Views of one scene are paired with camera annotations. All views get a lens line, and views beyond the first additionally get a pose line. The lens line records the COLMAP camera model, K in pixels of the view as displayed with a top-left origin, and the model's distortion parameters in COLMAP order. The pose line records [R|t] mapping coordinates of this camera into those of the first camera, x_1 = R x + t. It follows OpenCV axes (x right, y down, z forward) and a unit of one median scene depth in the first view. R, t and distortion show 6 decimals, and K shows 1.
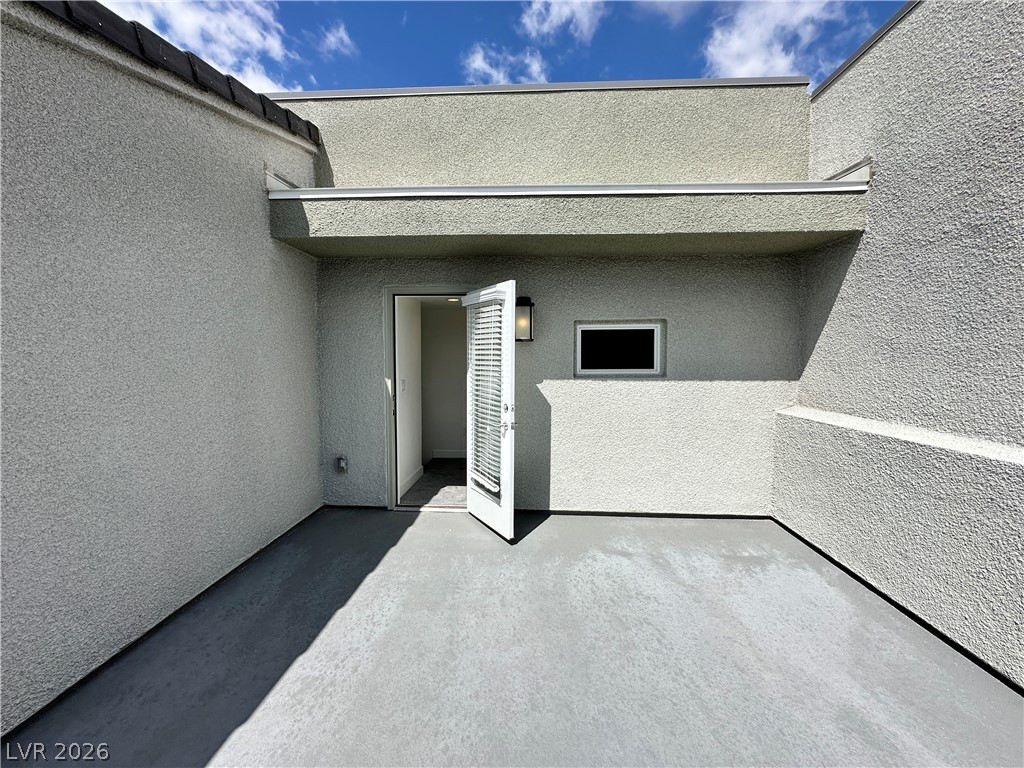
lens RADIAL K [[407.5, 0, 513.9], [0, 407.5, 384.5], [0, 0, 1]] dist [-0.001790, 0.000007]
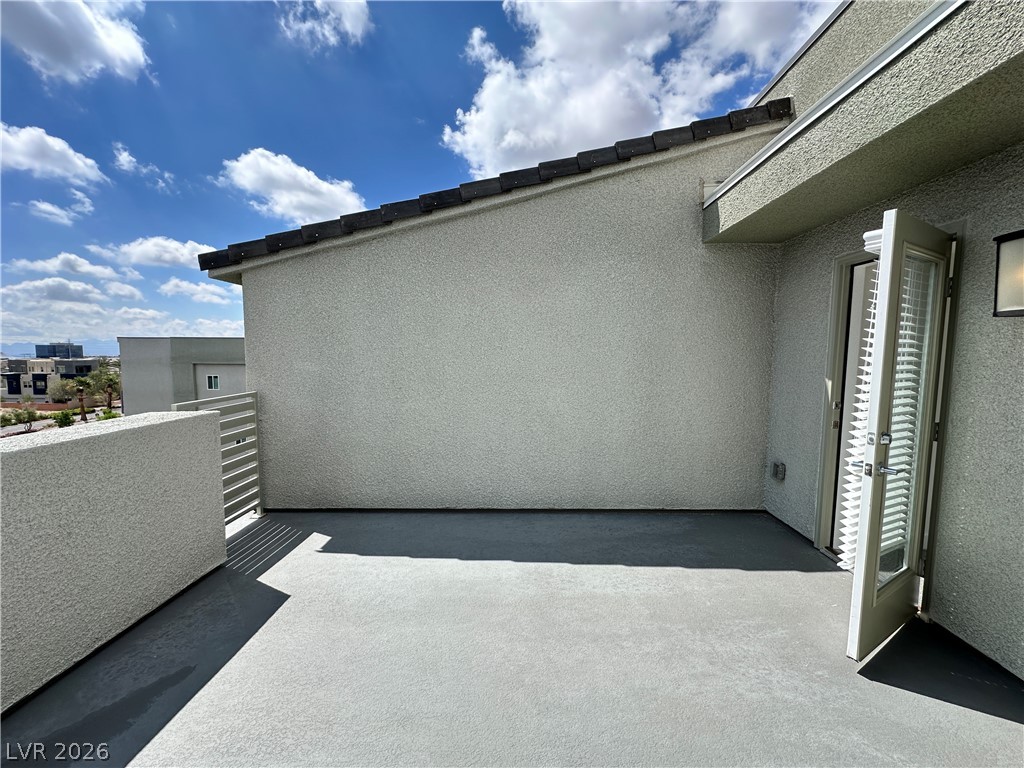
lens RADIAL K [[407.5, 0, 513.2], [0, 407.5, 384.7], [0, 0, 1]] dist [-0.001790, 0.000007]
pose [[0.026143, 0.078659, -0.996559, 0.617330], [-0.071225, 0.994512, 0.076629, -0.028801], [0.997118, 0.068977, 0.031602, 0.546249]]
